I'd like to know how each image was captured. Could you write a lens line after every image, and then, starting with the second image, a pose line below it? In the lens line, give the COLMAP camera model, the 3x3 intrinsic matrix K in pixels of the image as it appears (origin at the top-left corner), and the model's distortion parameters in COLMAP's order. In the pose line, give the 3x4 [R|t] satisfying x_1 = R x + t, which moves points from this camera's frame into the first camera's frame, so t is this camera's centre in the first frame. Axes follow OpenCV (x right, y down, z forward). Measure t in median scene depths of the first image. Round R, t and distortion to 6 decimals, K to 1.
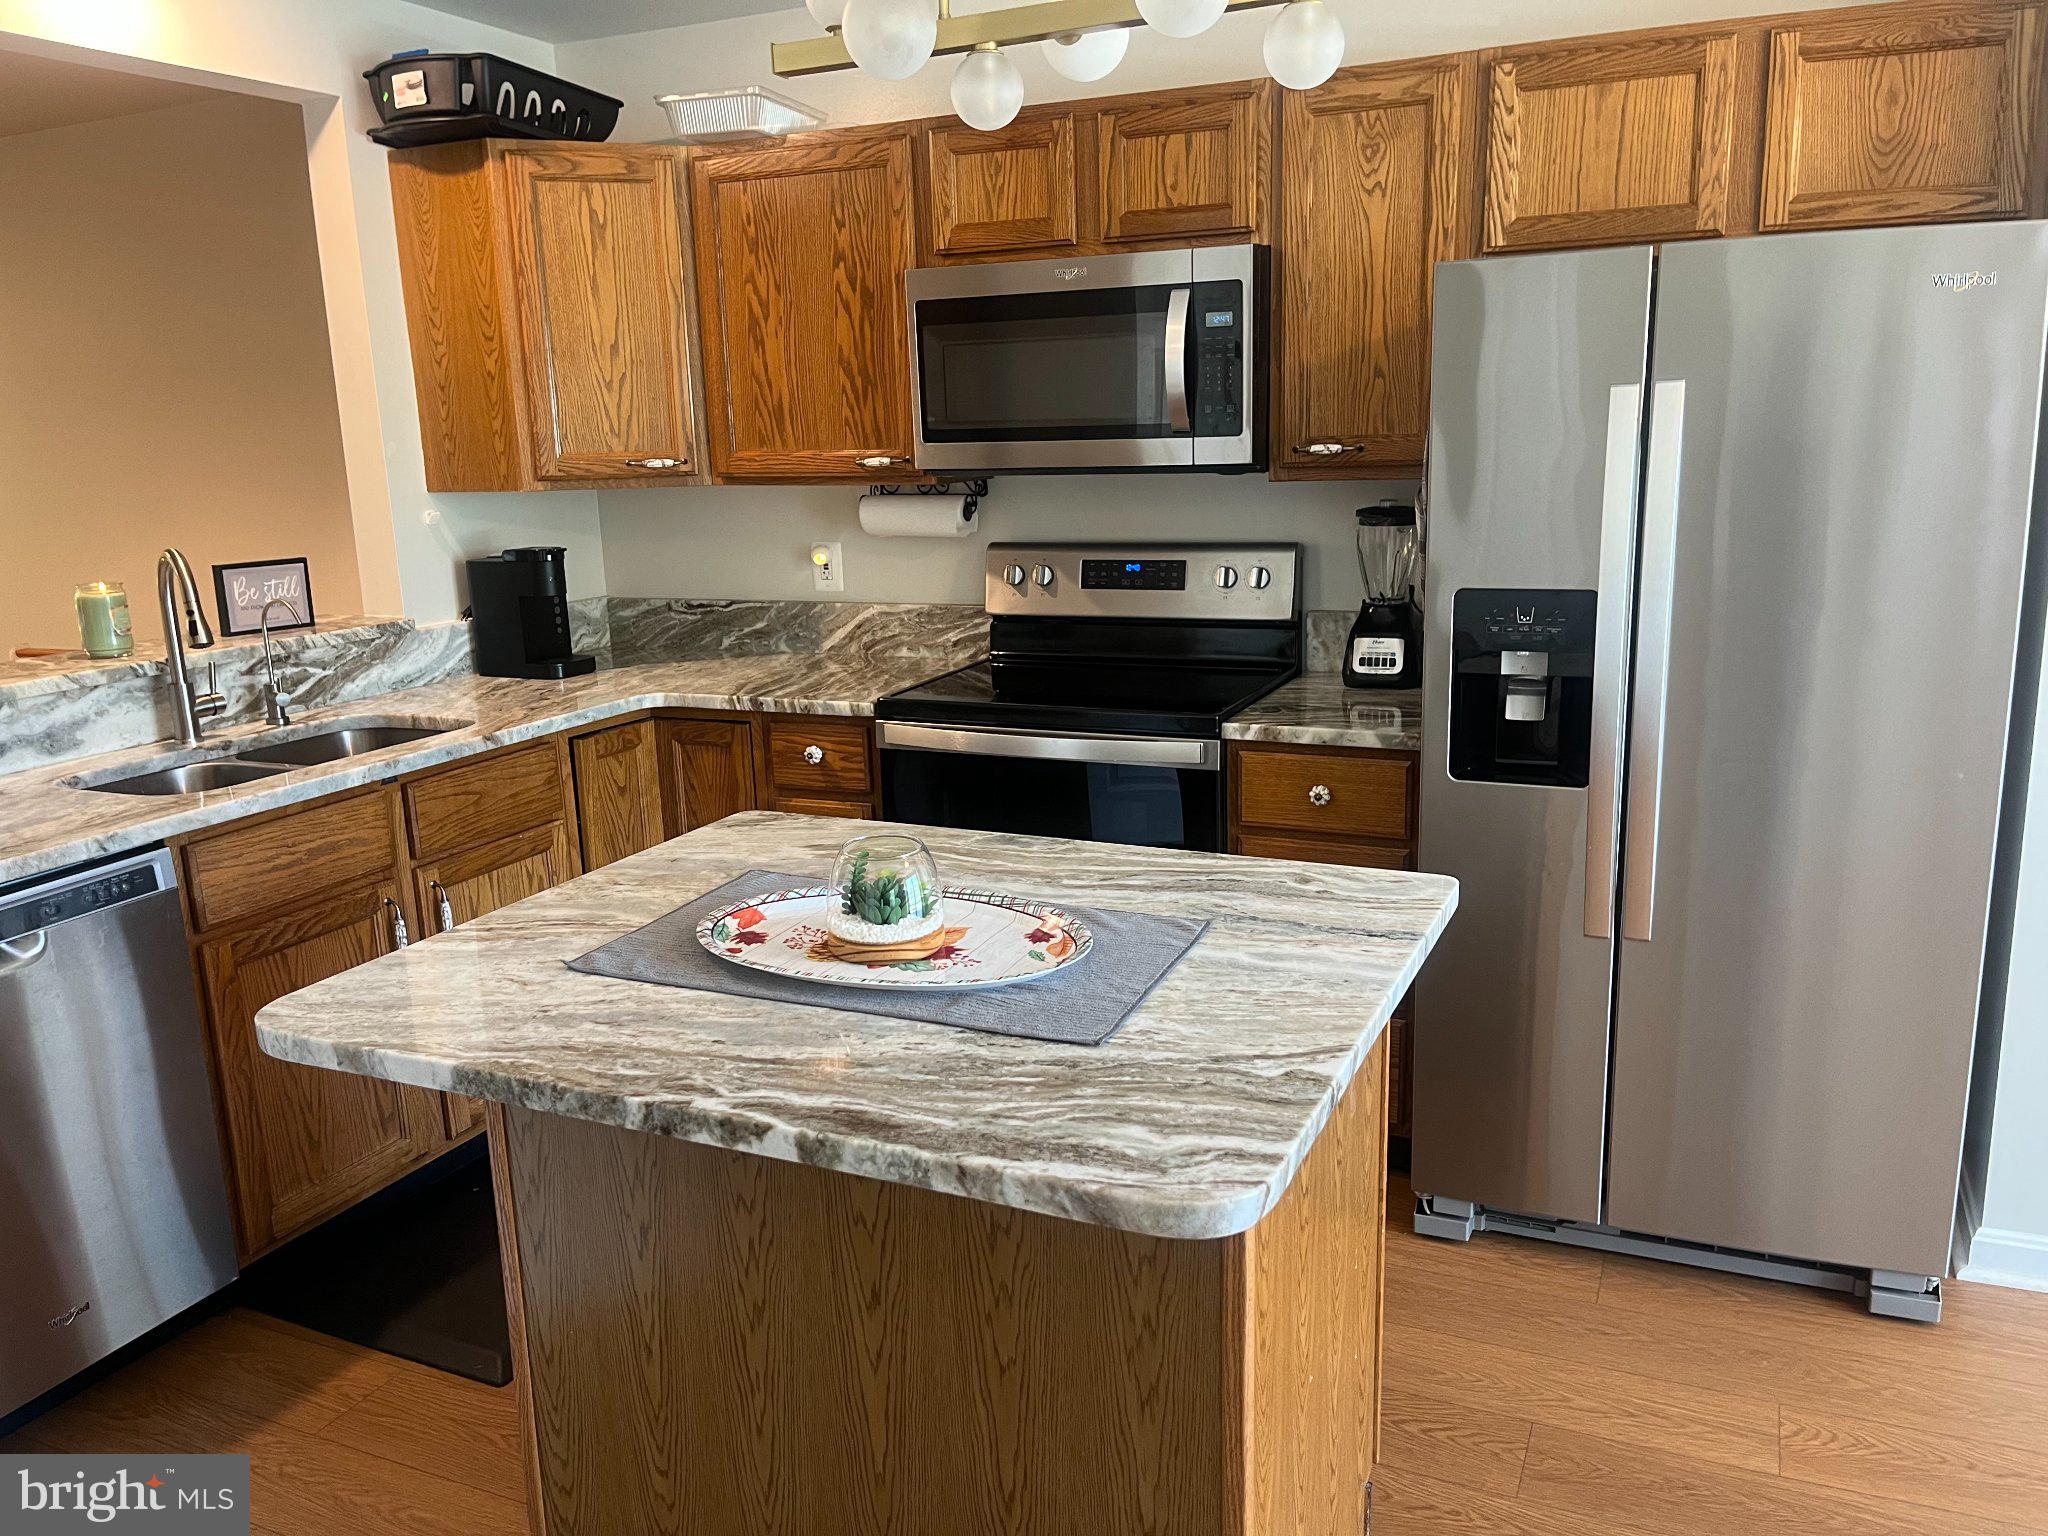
lens RADIAL K [[1554.7, 0, 1029.0], [0, 1554.7, 780.3], [0, 0, 1]] dist [0.046728, -0.057268]
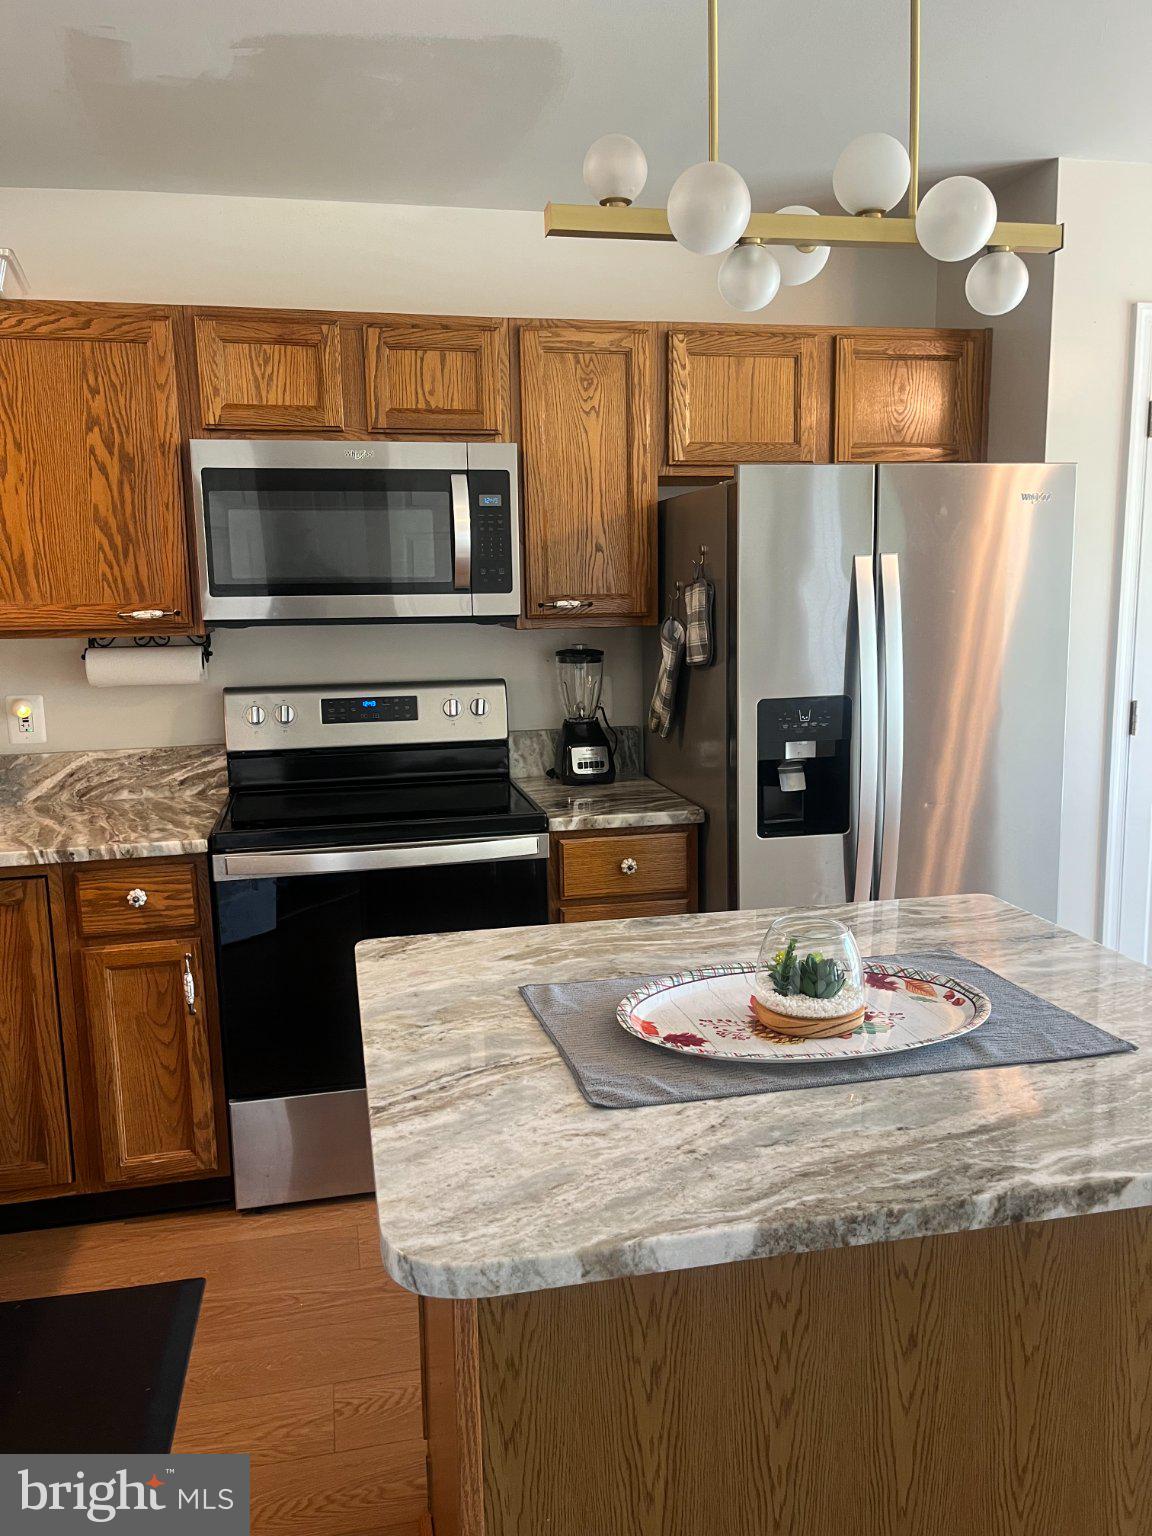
lens RADIAL K [[1166.0, 0, 573.0], [0, 1166.0, 769.6], [0, 0, 1]] dist [0.046728, -0.057268]
pose [[0.799319, -0.075844, 0.596101, -0.441565], [0.130370, 0.990263, -0.048820, -0.030458], [-0.586594, 0.116737, 0.801424, 0.262271]]
